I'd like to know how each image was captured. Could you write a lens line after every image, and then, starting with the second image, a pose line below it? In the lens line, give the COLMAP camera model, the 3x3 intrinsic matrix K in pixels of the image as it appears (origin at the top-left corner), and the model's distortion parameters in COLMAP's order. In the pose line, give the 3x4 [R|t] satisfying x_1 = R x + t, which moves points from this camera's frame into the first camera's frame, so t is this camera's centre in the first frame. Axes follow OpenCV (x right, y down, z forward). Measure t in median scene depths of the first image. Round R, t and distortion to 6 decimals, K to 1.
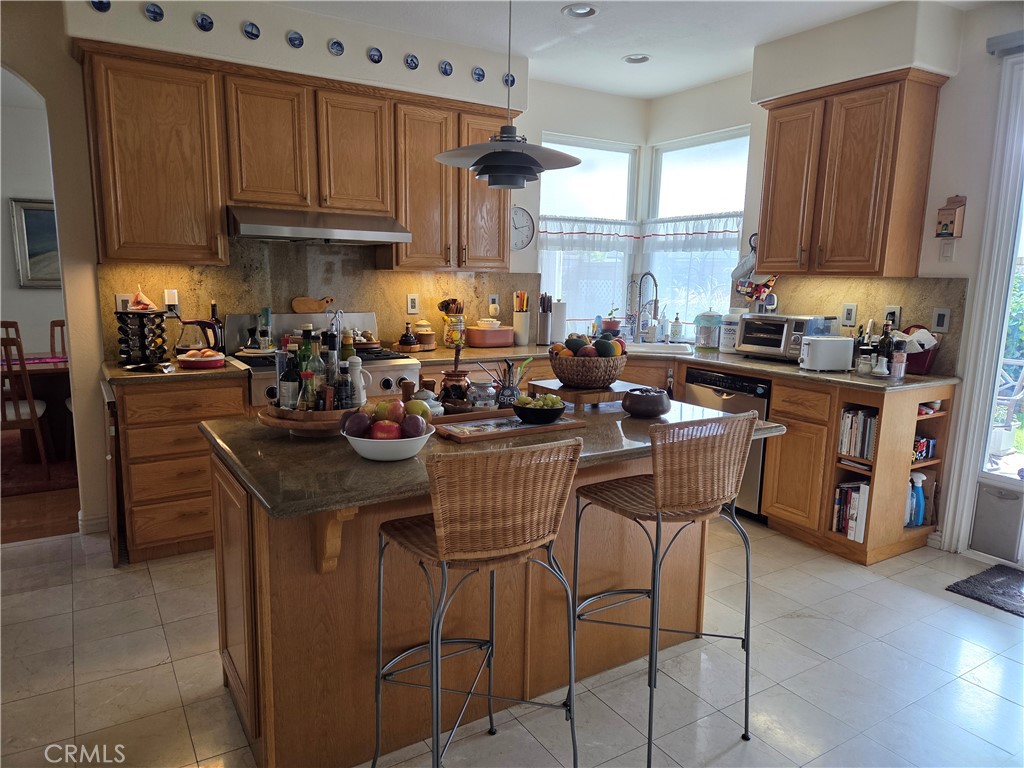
lens RADIAL K [[683.9, 0, 505.8], [0, 683.9, 393.9], [0, 0, 1]] dist [0.087322, -0.081644]
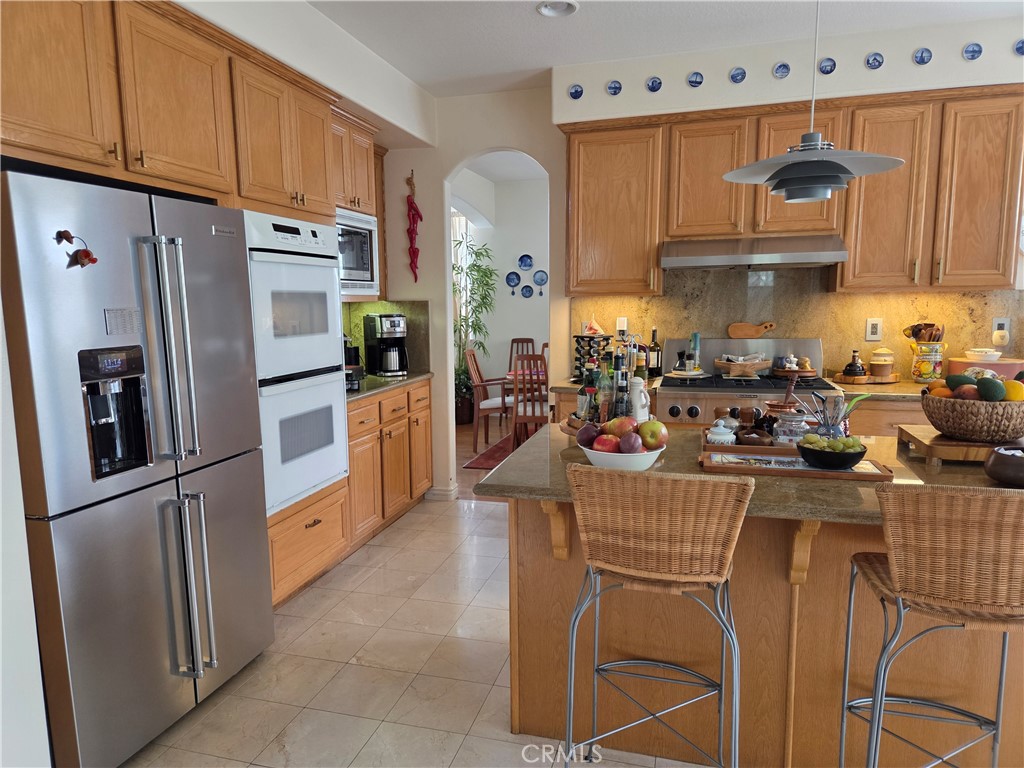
lens RADIAL K [[693.3, 0, 493.4], [0, 693.3, 405.0], [0, 0, 1]] dist [0.070849, -0.084826]
pose [[0.661008, 0.087507, -0.745259, 0.264739], [-0.104613, 0.994225, 0.023954, -0.007871], [0.743051, 0.062130, 0.666344, 0.062782]]
